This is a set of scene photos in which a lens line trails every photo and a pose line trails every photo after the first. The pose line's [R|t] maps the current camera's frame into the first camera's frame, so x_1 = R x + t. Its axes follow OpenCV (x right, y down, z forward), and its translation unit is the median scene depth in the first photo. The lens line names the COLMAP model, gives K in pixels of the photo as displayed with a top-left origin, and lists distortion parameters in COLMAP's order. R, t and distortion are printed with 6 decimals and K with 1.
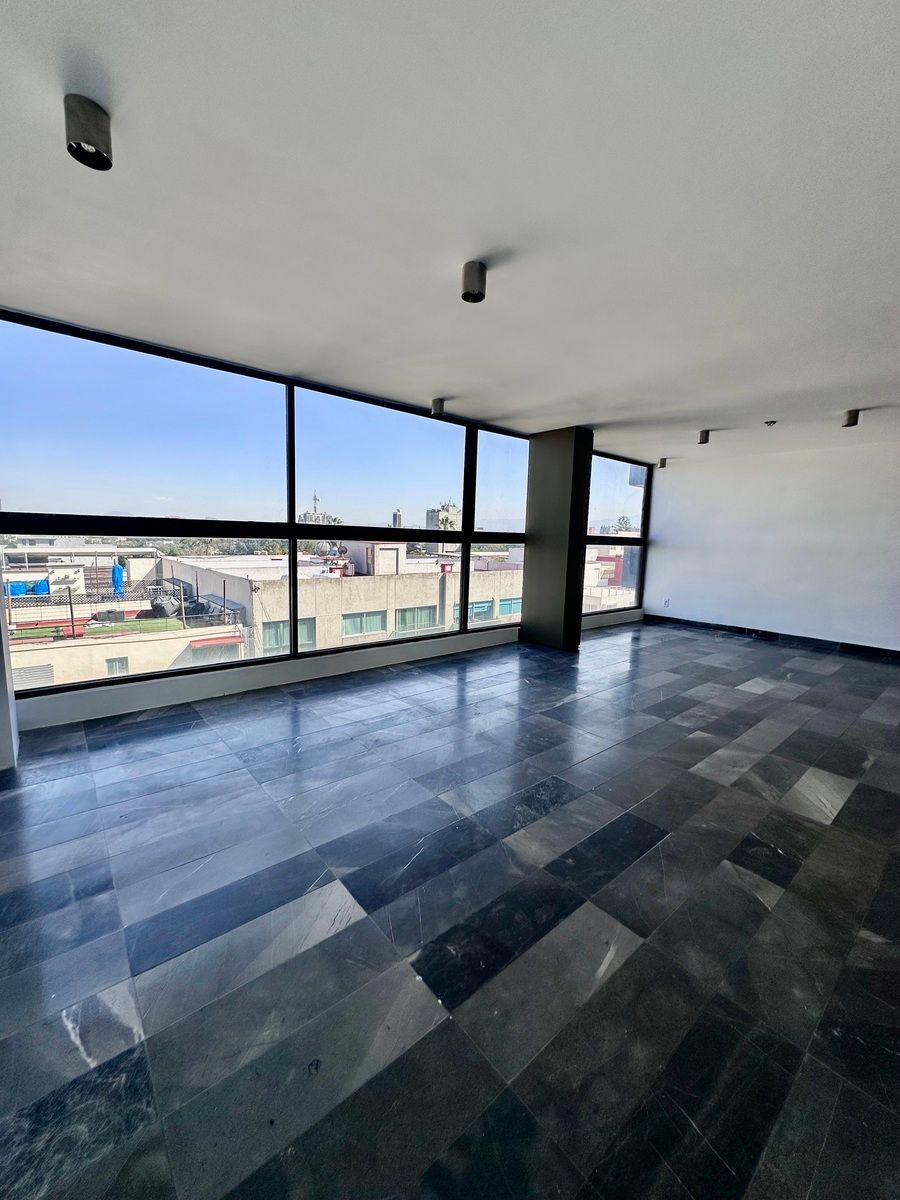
lens RADIAL K [[478.5, 0, 448.8], [0, 478.5, 600.8], [0, 0, 1]] dist [-0.004668, 0.000946]
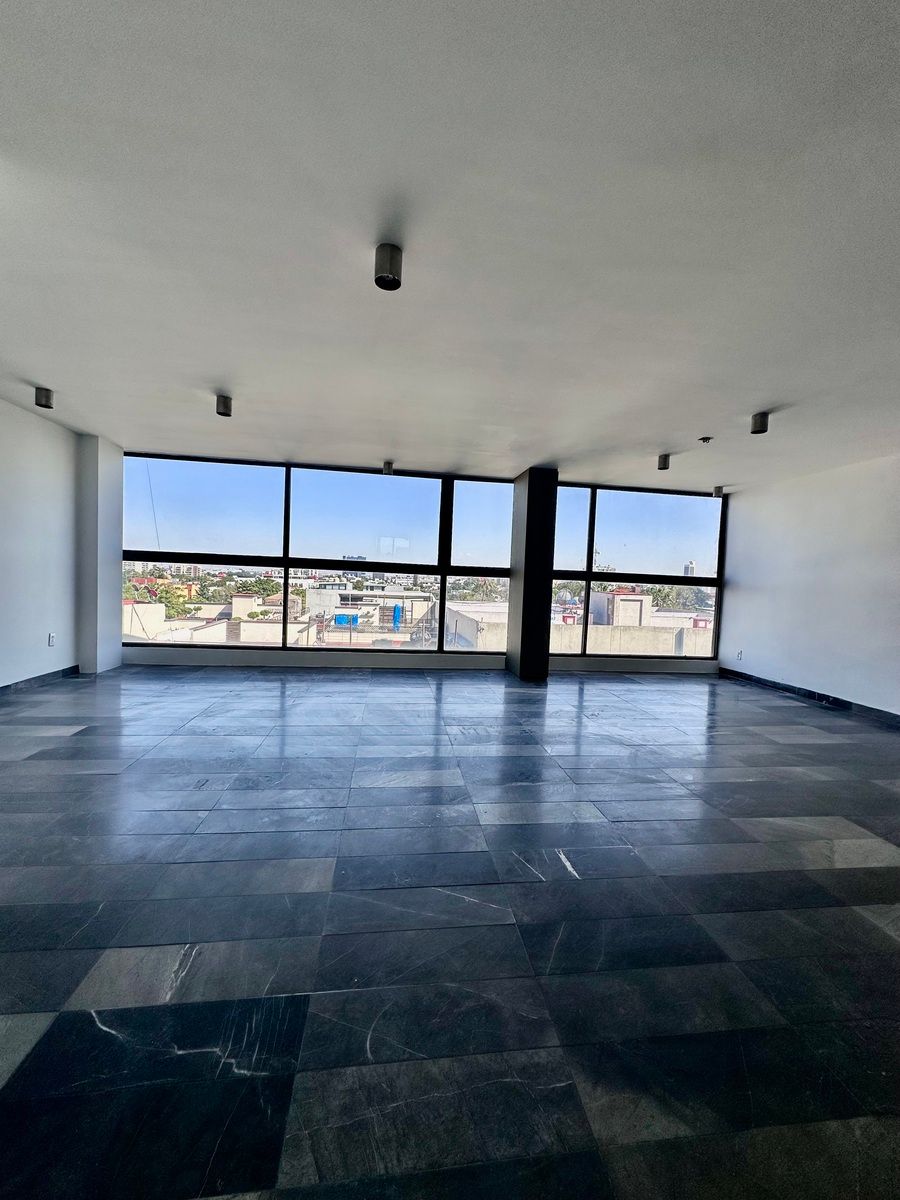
lens RADIAL K [[478.5, 0, 449.8], [0, 478.5, 600.0], [0, 0, 1]] dist [-0.004668, 0.000946]
pose [[0.839068, 0.031240, -0.543130, 0.617268], [-0.091211, 0.992297, -0.083833, 0.032727], [0.536327, 0.119881, 0.835453, 0.034512]]
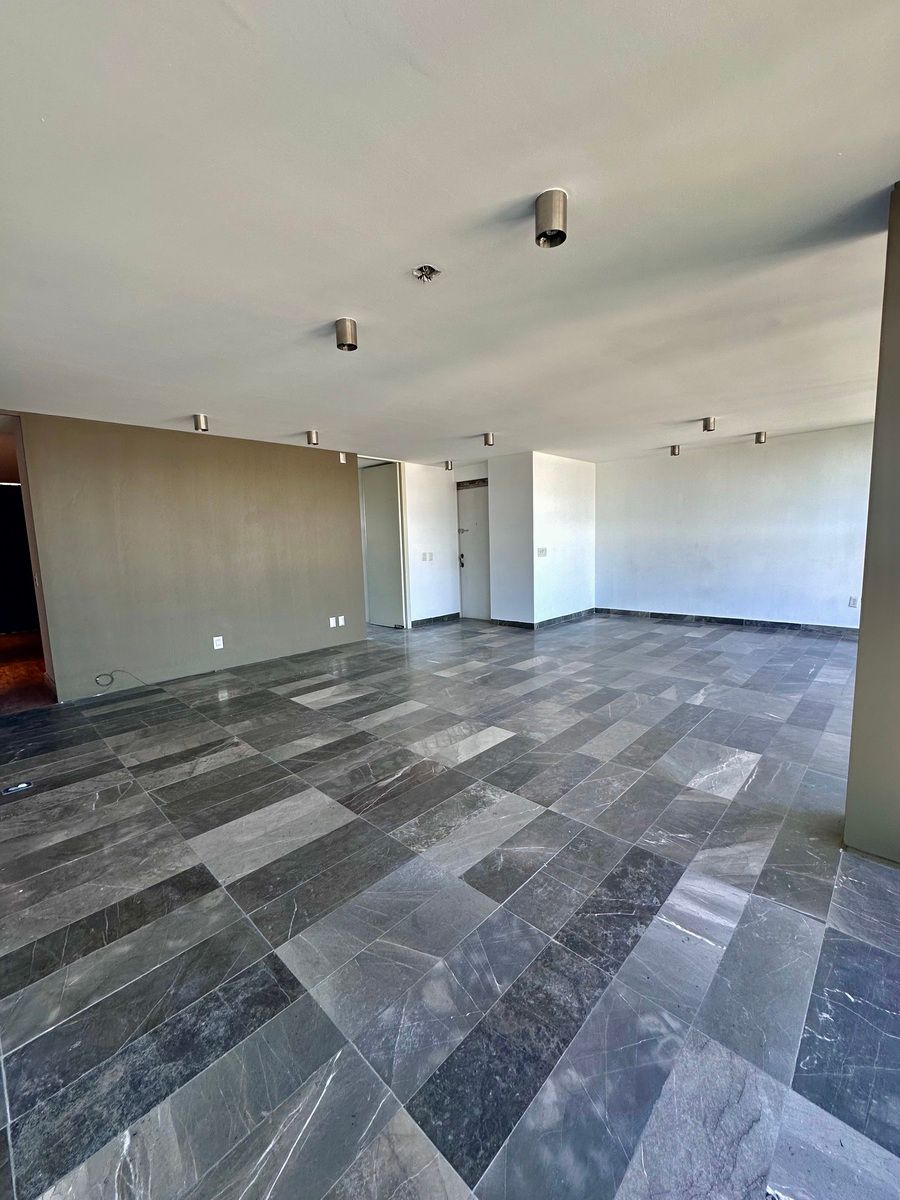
lens RADIAL K [[478.5, 0, 452.3], [0, 478.5, 602.6], [0, 0, 1]] dist [-0.004668, 0.000946]
pose [[-0.994547, 0.014683, -0.103251, 0.564520], [-0.012960, 0.964967, 0.262051, -0.156770], [0.103482, 0.261960, -0.959515, 1.211550]]
